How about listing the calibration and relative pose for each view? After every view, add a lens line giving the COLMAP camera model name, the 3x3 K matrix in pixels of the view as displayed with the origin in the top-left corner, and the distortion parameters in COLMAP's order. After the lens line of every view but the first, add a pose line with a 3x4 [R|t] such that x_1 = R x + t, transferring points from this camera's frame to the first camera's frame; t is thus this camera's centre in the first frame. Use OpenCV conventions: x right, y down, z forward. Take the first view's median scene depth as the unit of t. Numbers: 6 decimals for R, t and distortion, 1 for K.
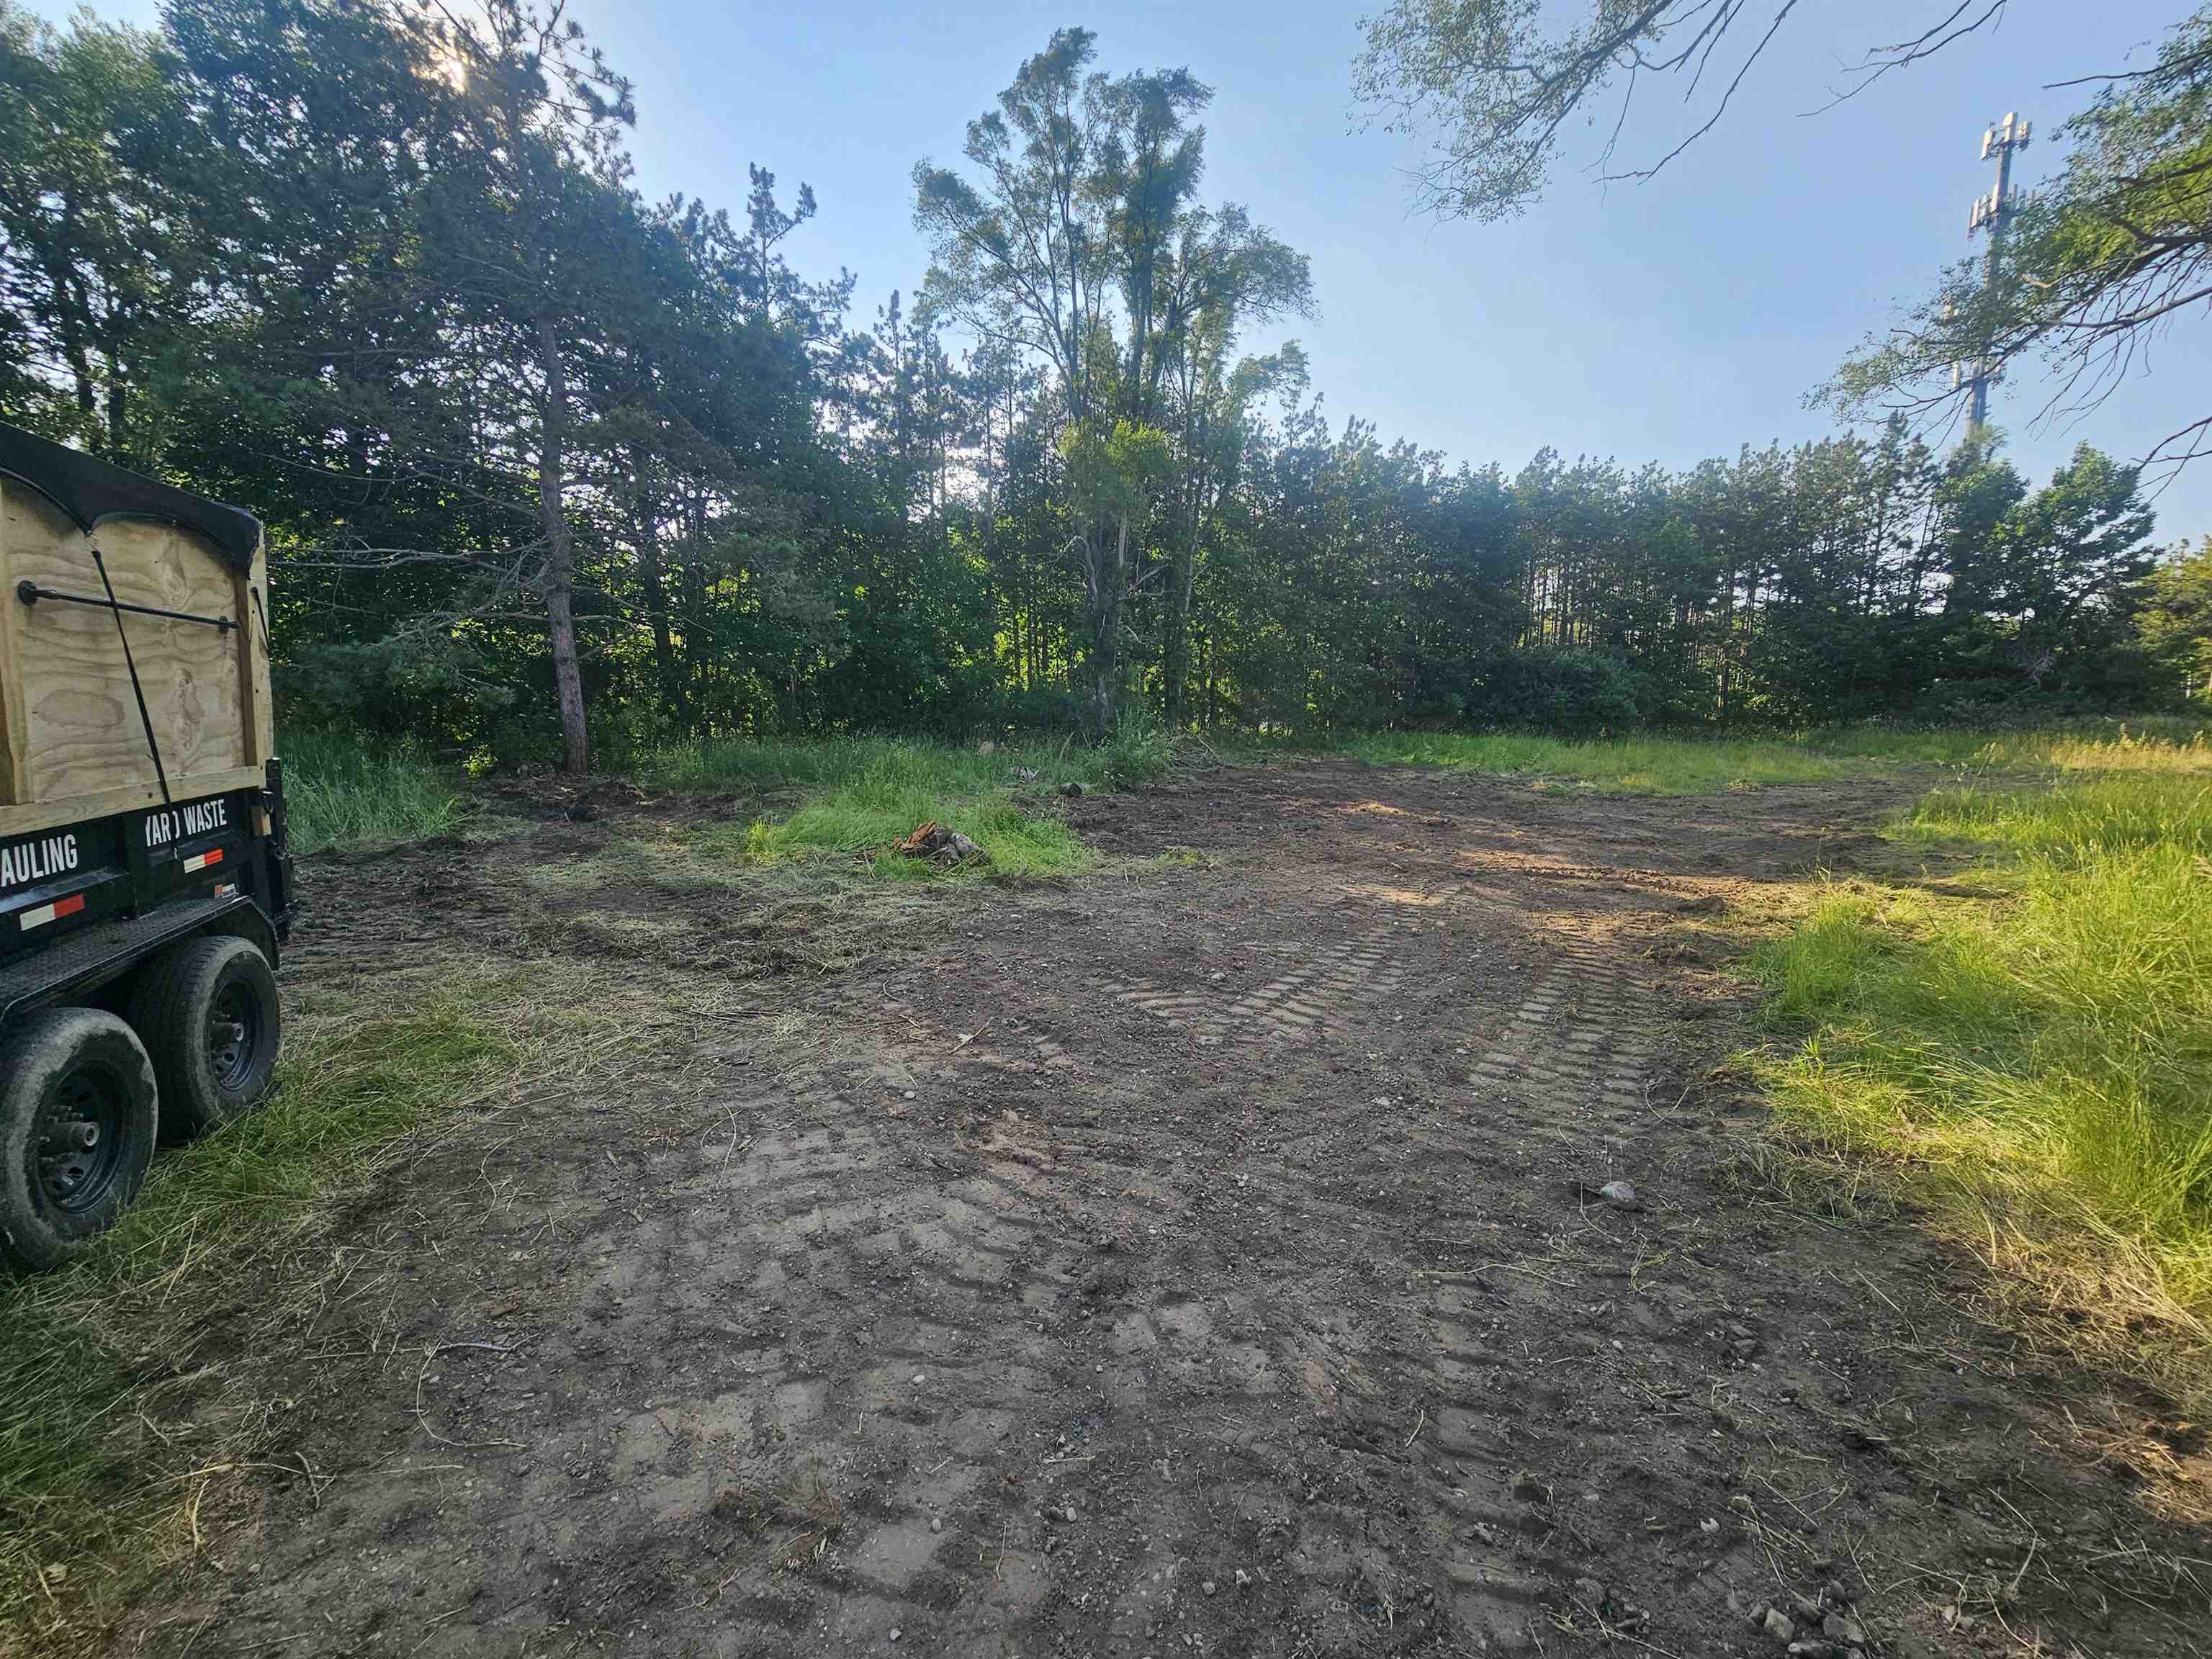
lens RADIAL K [[893.2, 0, 1097.4], [0, 893.2, 806.0], [0, 0, 1]] dist [-0.012700, 0.002006]
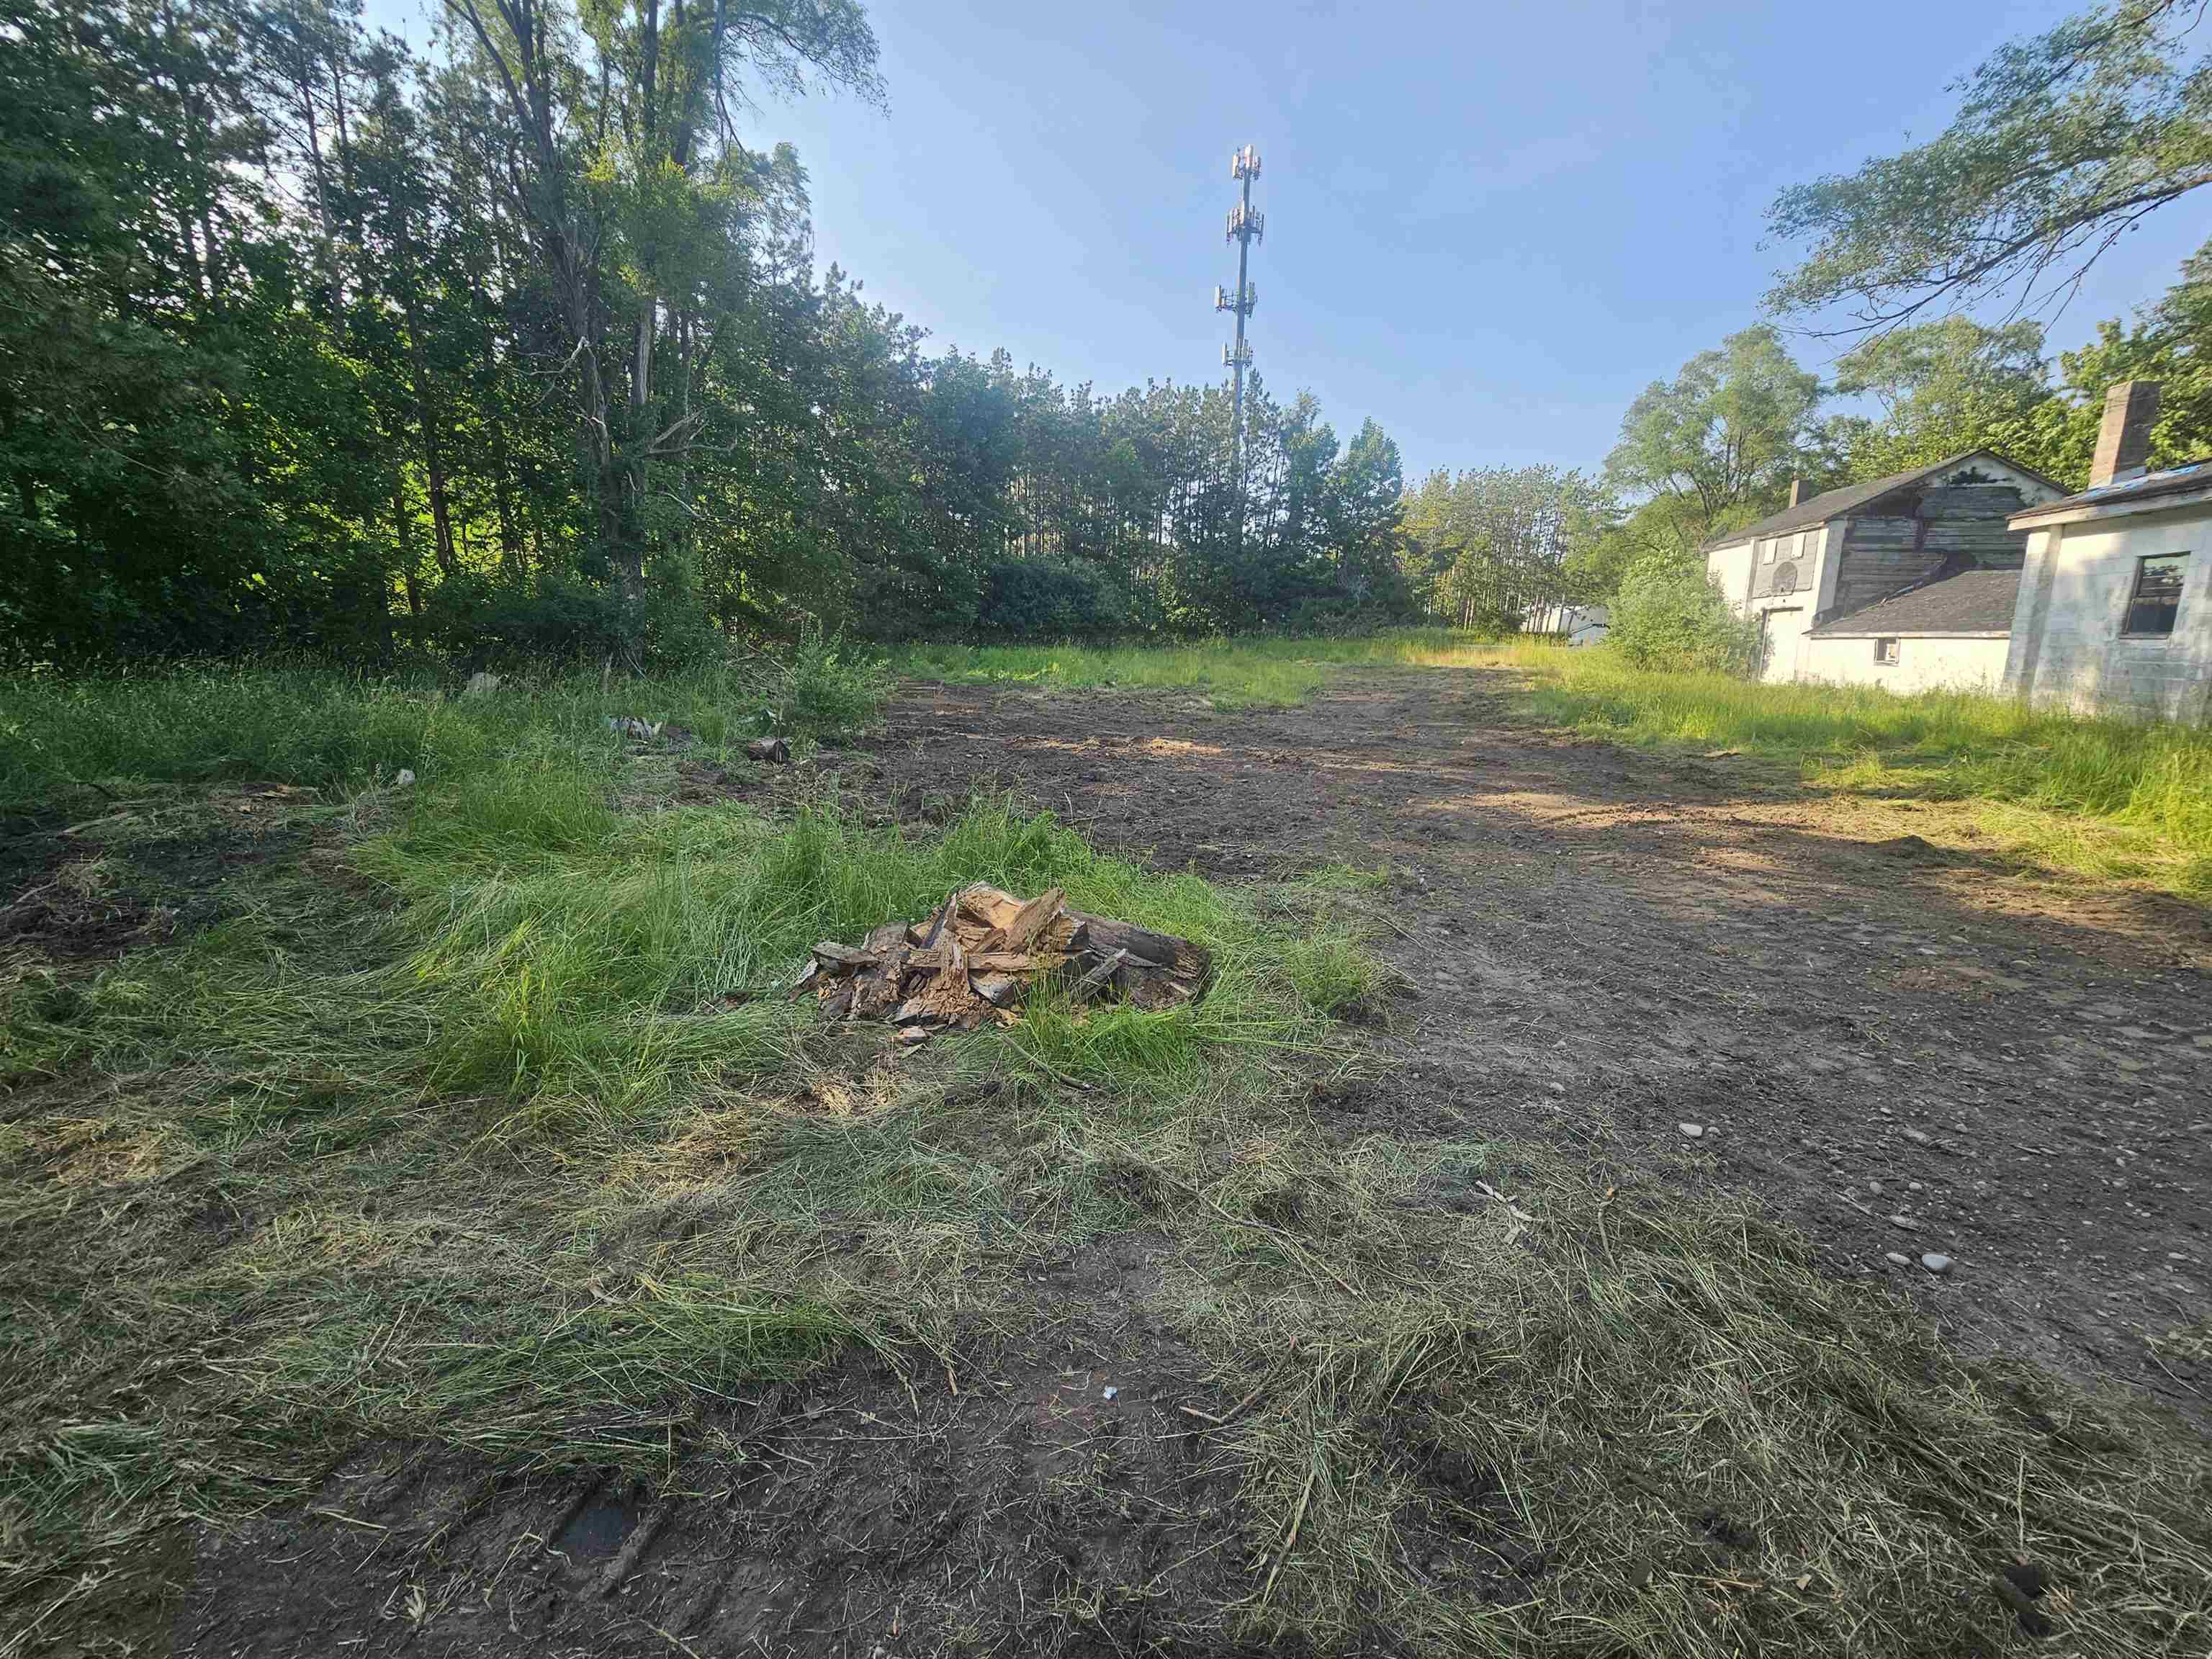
lens RADIAL K [[893.2, 0, 1104.0], [0, 893.2, 816.9], [0, 0, 1]] dist [-0.012700, 0.002006]
pose [[0.780500, -0.128776, 0.611749, -0.088435], [0.059252, 0.989387, 0.132674, -0.014399], [-0.622341, -0.067304, 0.779847, 0.136404]]
